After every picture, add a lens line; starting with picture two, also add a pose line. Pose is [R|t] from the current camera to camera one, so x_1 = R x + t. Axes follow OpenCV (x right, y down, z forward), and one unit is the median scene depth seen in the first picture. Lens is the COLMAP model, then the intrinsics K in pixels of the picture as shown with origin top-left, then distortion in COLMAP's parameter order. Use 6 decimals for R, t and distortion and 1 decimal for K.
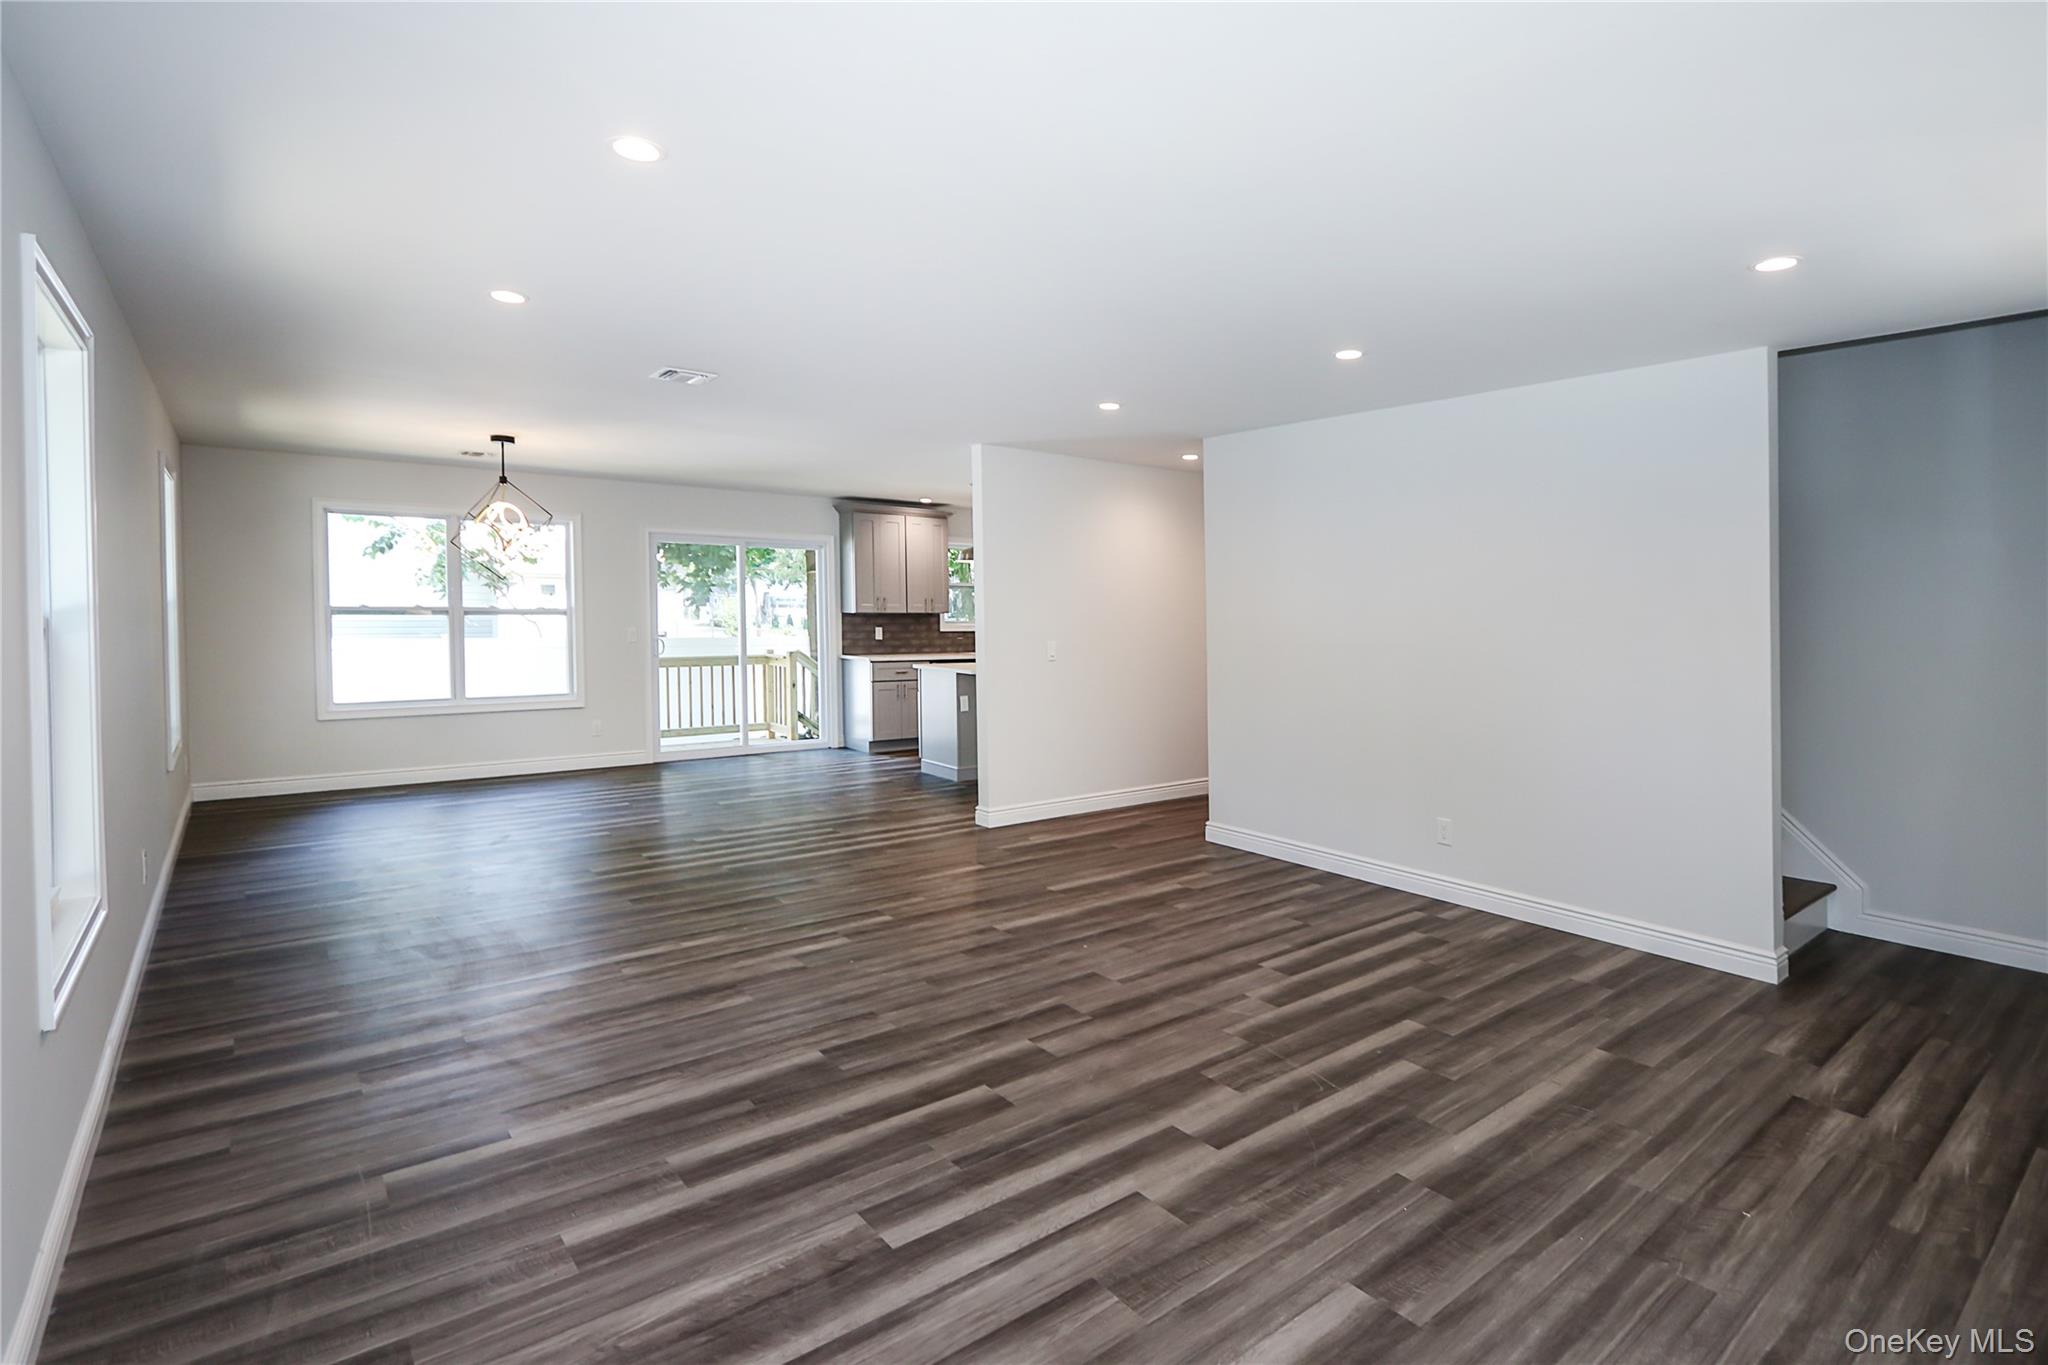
lens RADIAL K [[996.3, 0, 1067.4], [0, 996.3, 639.9], [0, 0, 1]] dist [-0.012038, 0.004226]
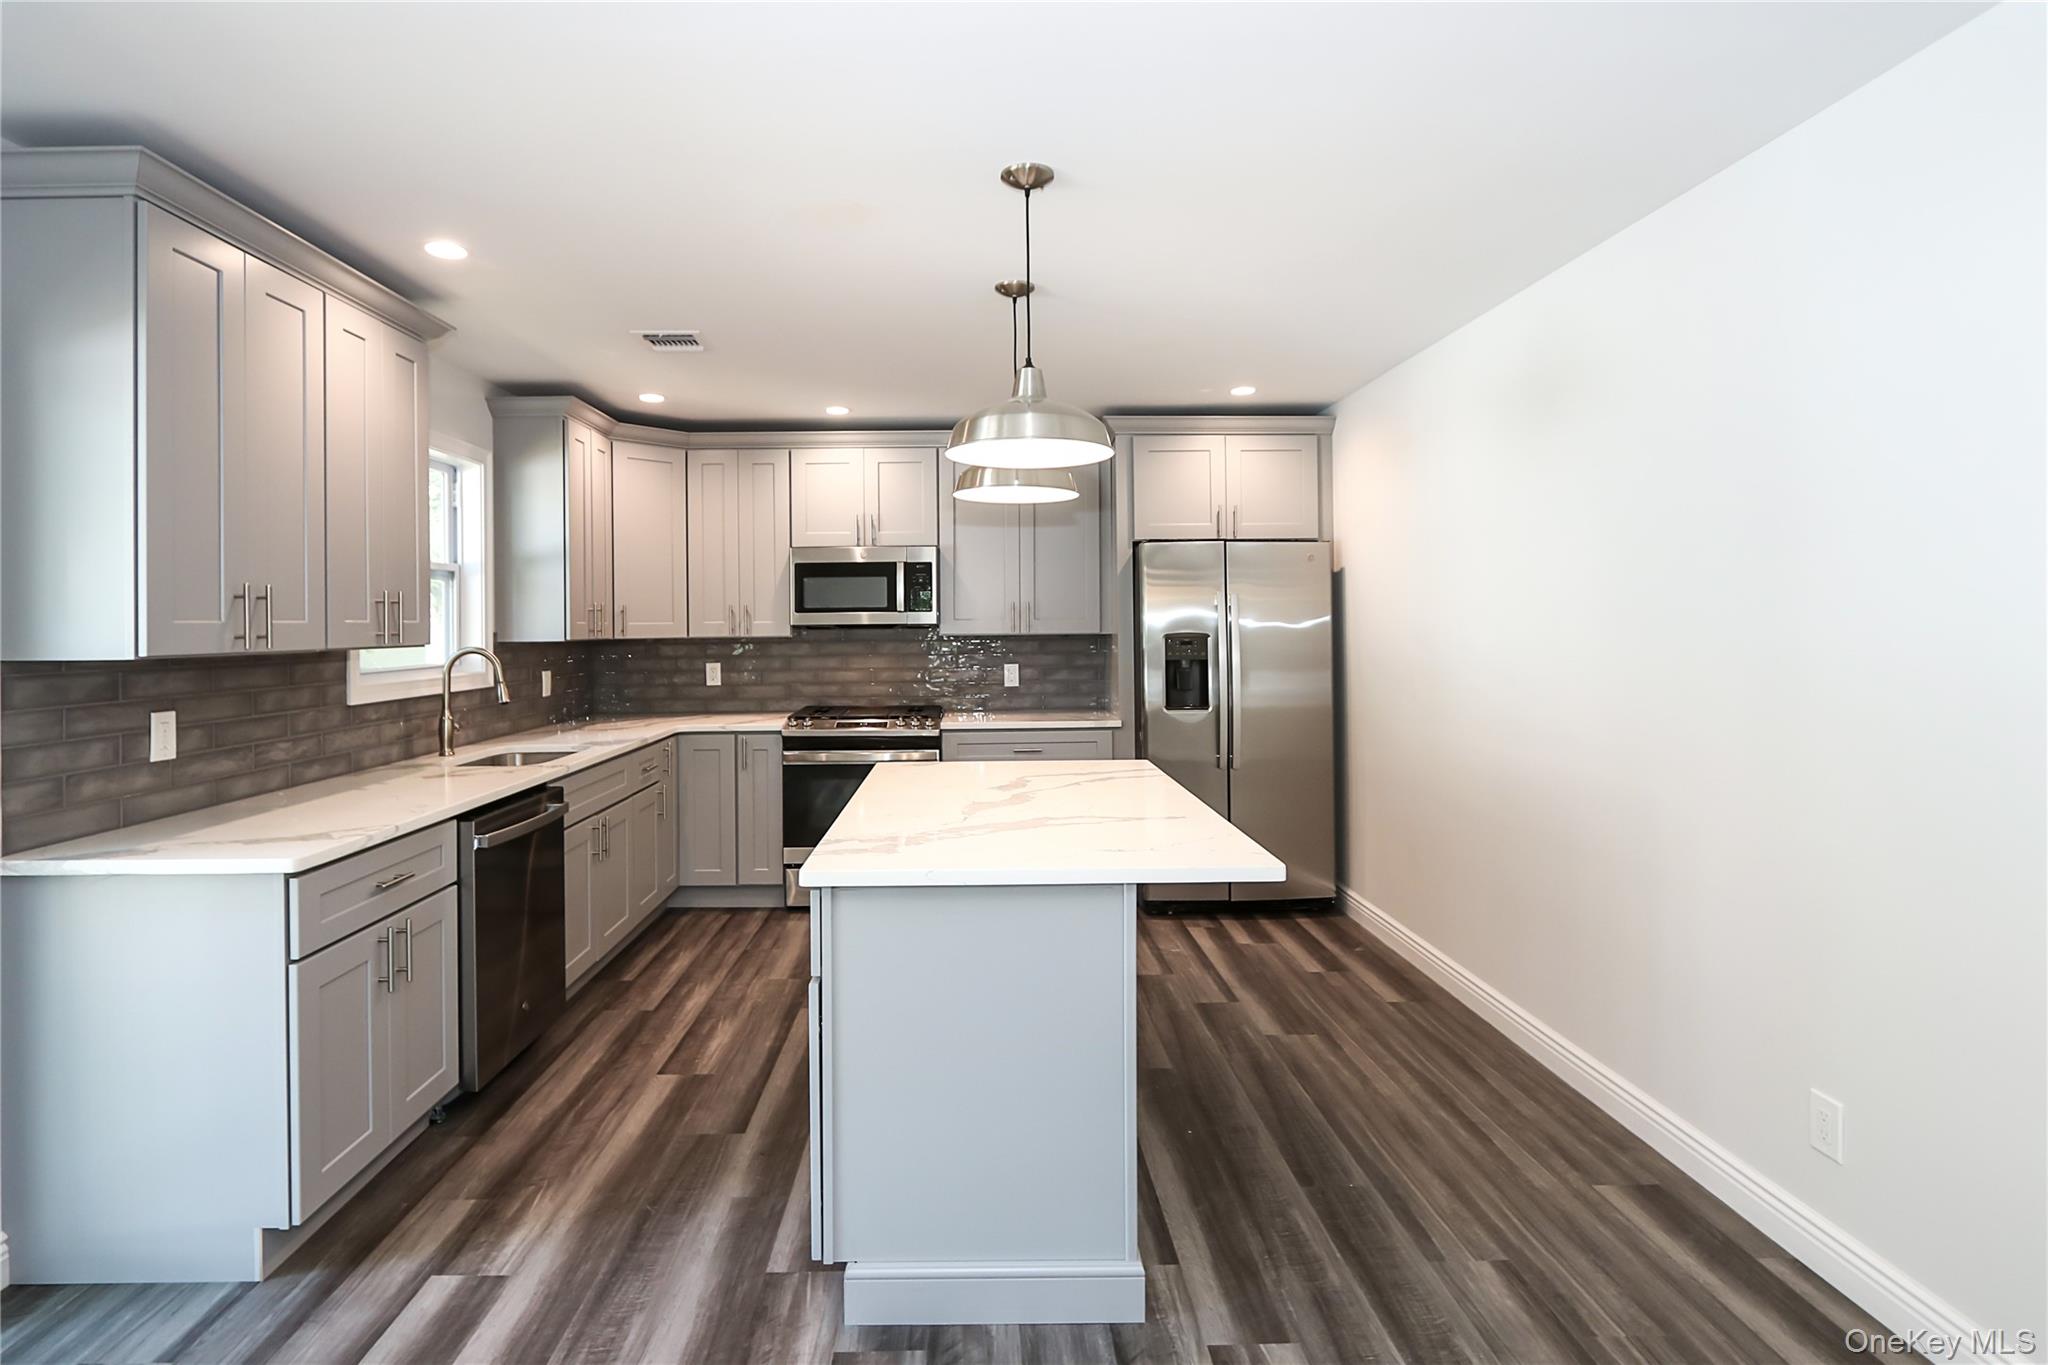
lens RADIAL K [[996.3, 0, 1005.6], [0, 996.3, 599.9], [0, 0, 1]] dist [-0.012038, 0.004226]
pose [[0.607211, 0.000488, 0.794541, -0.691903], [0.044115, 0.998437, -0.034327, -0.060225], [-0.793315, 0.055895, 0.606240, 1.868844]]
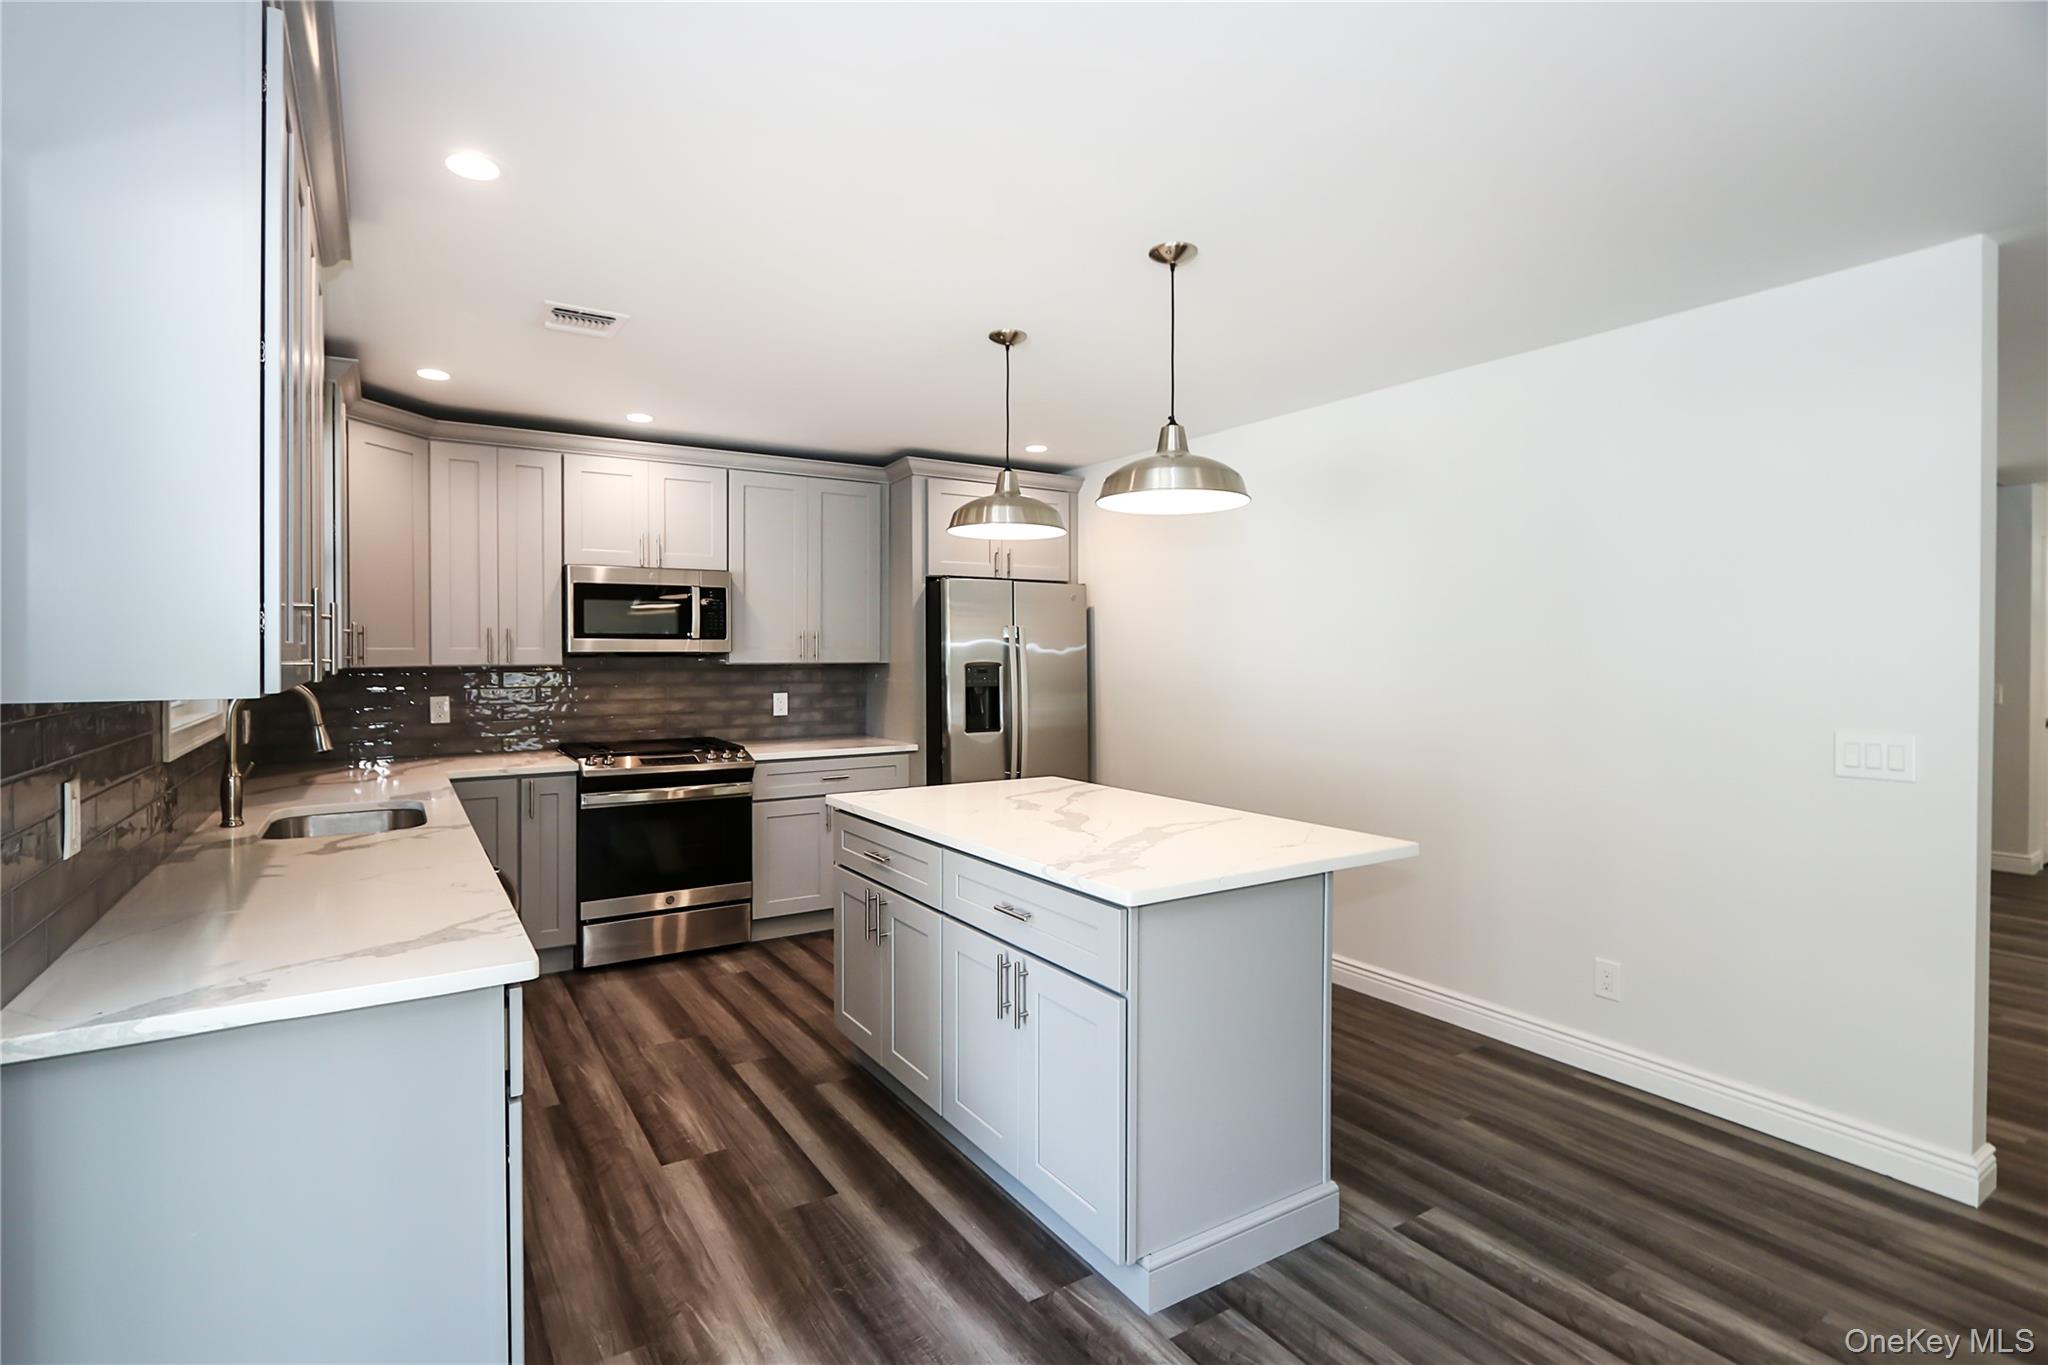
lens RADIAL K [[946.4, 0, 986.1], [0, 946.4, 635.6], [0, 0, 1]] dist [-0.005116, 0.000707]
pose [[0.126471, 0.003035, 0.991966, -0.860012], [0.035500, 0.999341, -0.007584, -0.078392], [-0.991335, 0.036174, 0.126279, 2.276521]]
